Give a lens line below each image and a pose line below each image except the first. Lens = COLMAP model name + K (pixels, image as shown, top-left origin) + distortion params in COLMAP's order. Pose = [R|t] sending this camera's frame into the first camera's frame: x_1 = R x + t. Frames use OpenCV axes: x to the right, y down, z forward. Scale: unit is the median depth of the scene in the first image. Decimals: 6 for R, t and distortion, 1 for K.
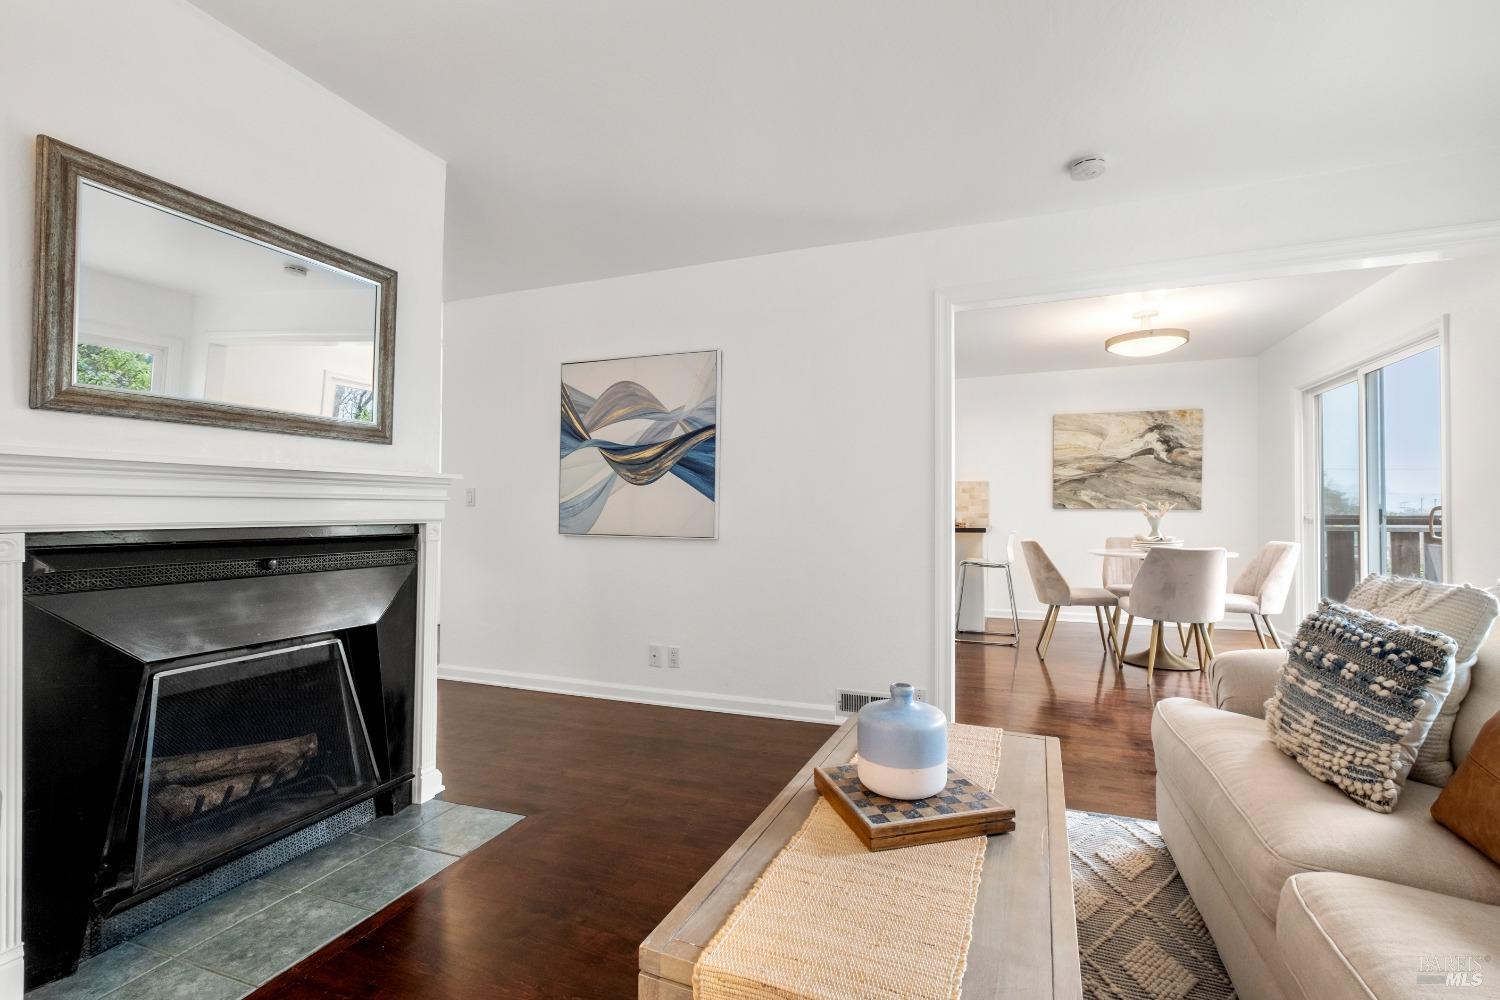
lens RADIAL K [[667.1, 0, 753.2], [0, 667.1, 501.0], [0, 0, 1]] dist [0.001111, 0.000117]
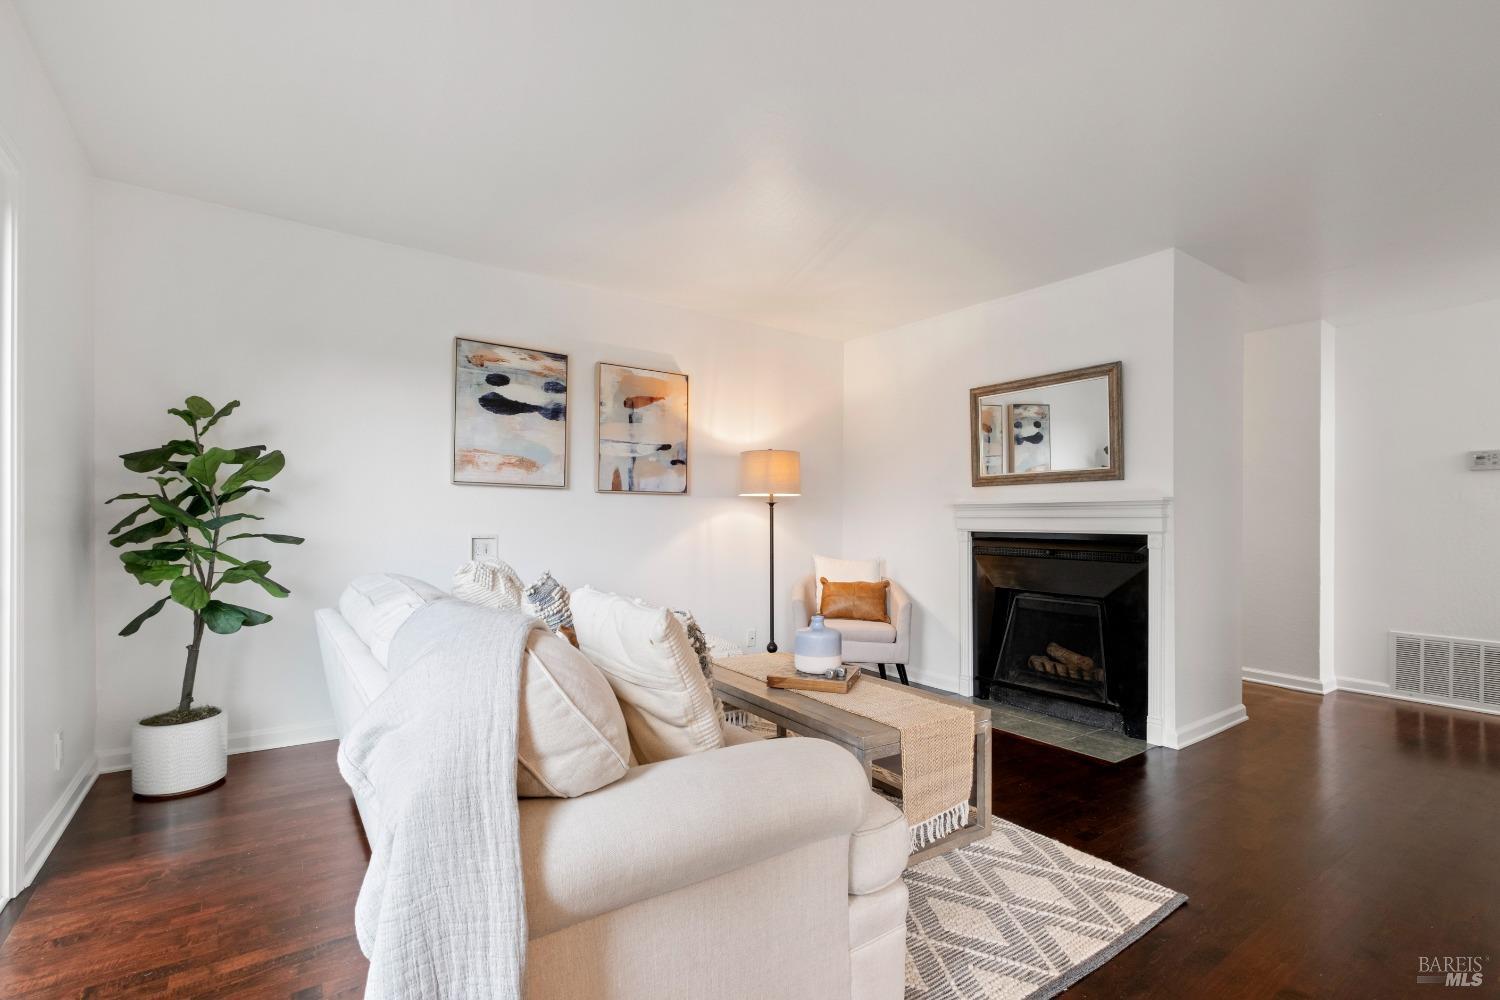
lens RADIAL K [[667.1, 0, 751.1], [0, 667.1, 509.4], [0, 0, 1]] dist [0.001111, 0.000117]
pose [[-0.545643, -0.018352, -0.837817, 1.206203], [0.004929, 0.999673, -0.025107, 0.014234], [0.838003, -0.017829, -0.545374, 1.199106]]
